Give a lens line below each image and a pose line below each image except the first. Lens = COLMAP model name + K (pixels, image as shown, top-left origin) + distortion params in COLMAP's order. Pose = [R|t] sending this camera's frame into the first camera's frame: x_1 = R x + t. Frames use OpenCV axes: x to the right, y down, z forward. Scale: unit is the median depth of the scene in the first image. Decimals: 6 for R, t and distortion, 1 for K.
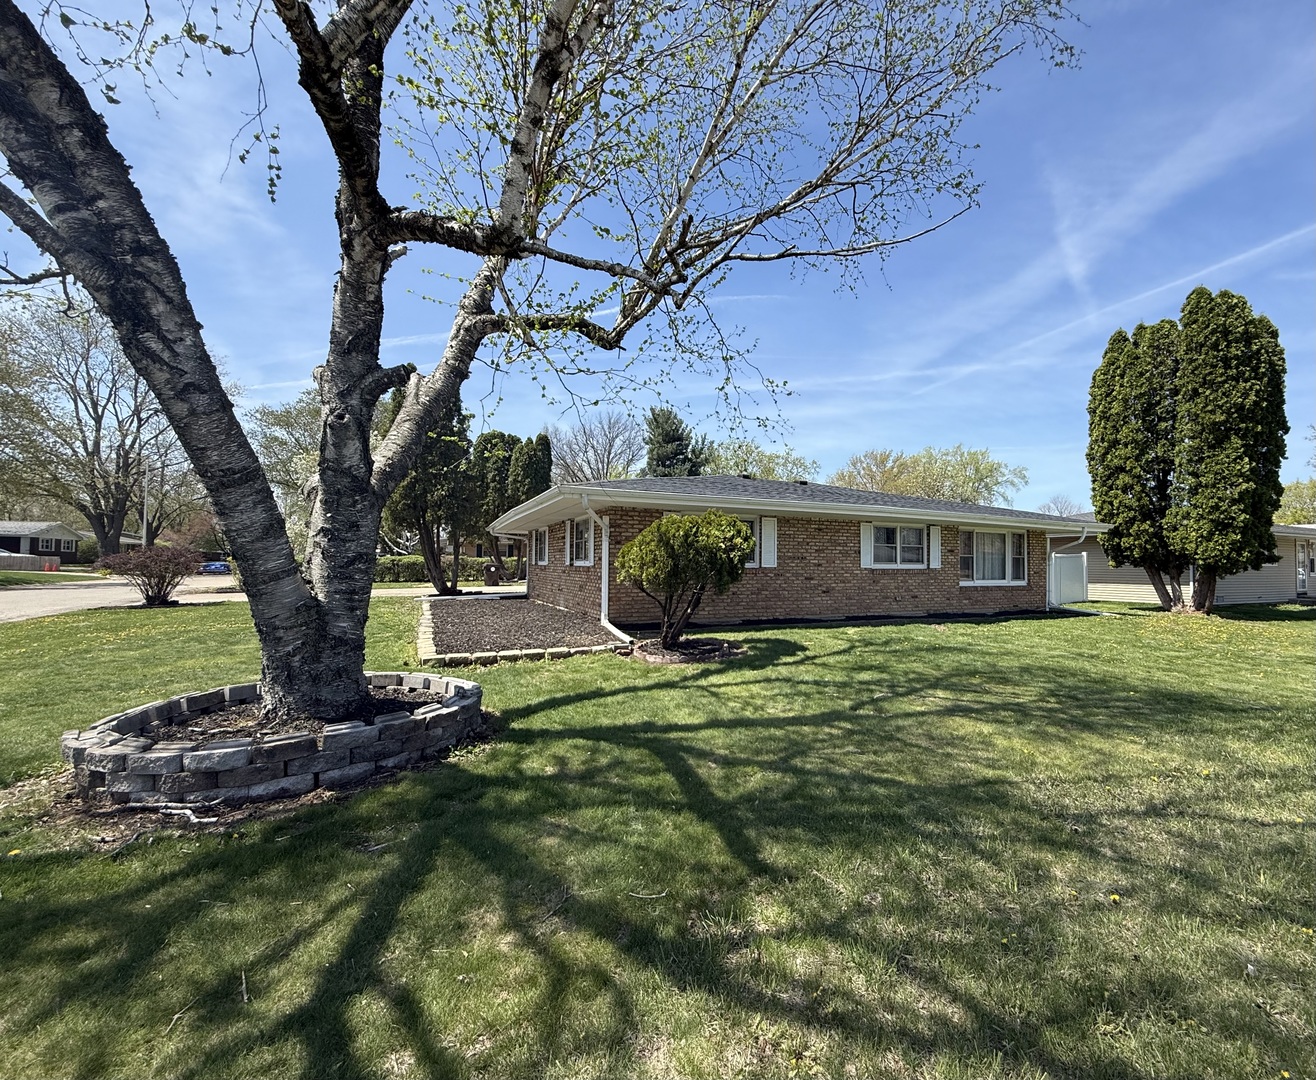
lens RADIAL K [[620.0, 0, 656.4], [0, 620.0, 539.6], [0, 0, 1]] dist [0.005195, 0.000513]
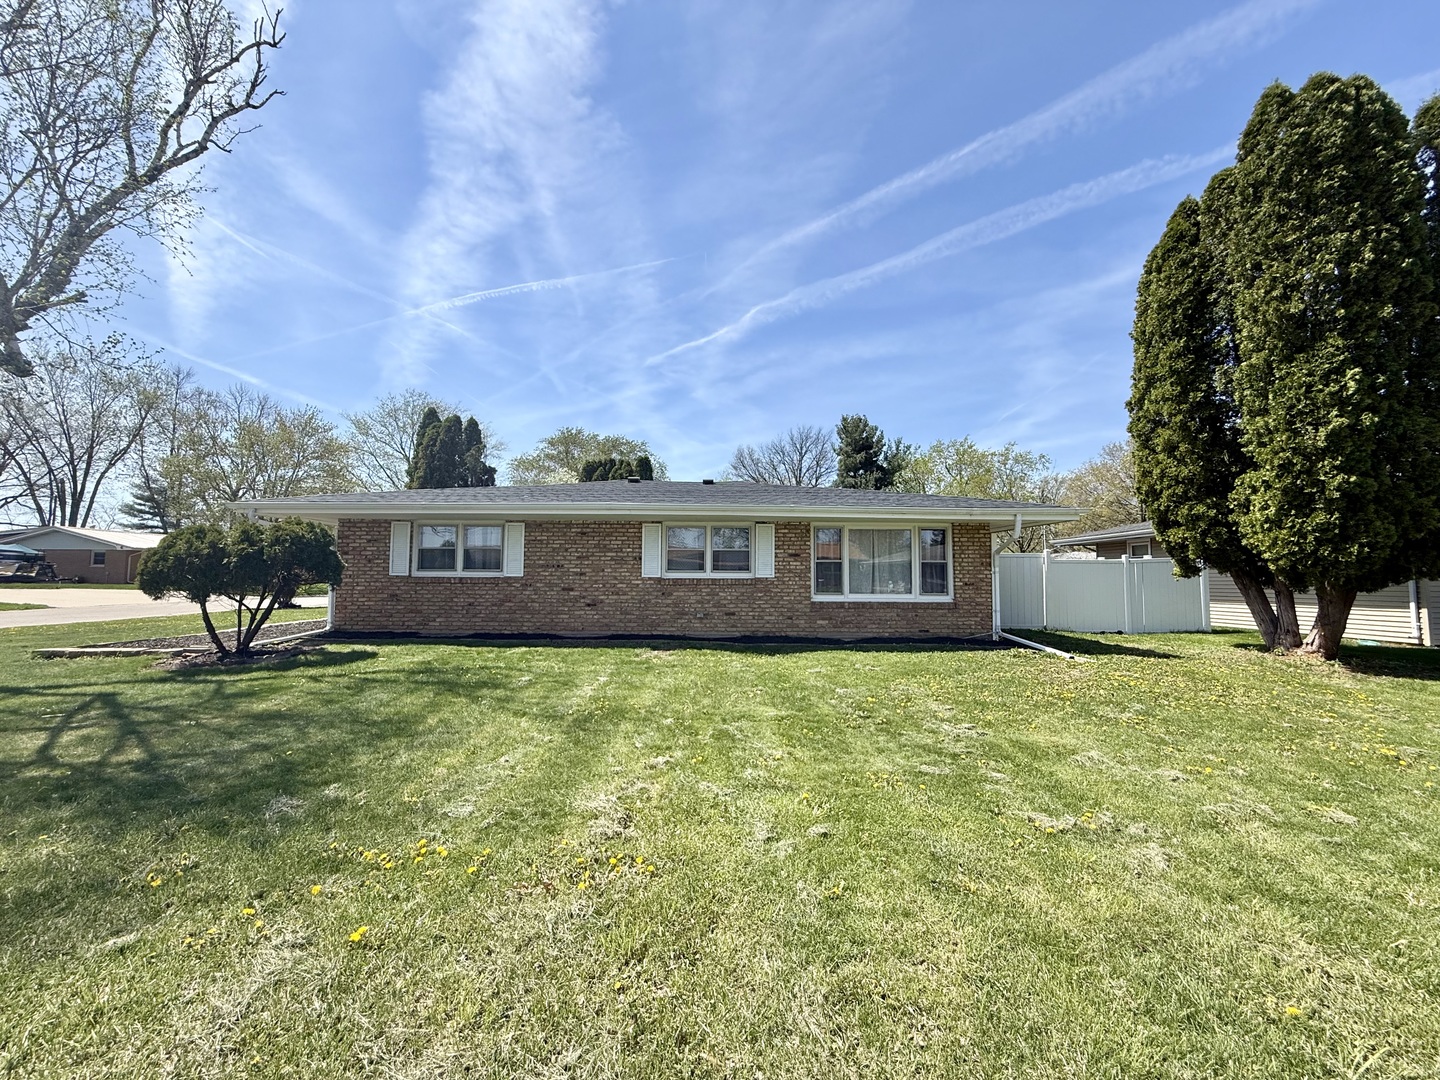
lens RADIAL K [[582.9, 0, 719.5], [0, 582.9, 550.8], [0, 0, 1]] dist [-0.000262, 0.000165]
pose [[0.887851, -0.026469, -0.459369, 0.658692], [0.020478, 0.999628, -0.018021, 0.022009], [0.459675, 0.006593, 0.888063, 0.289615]]
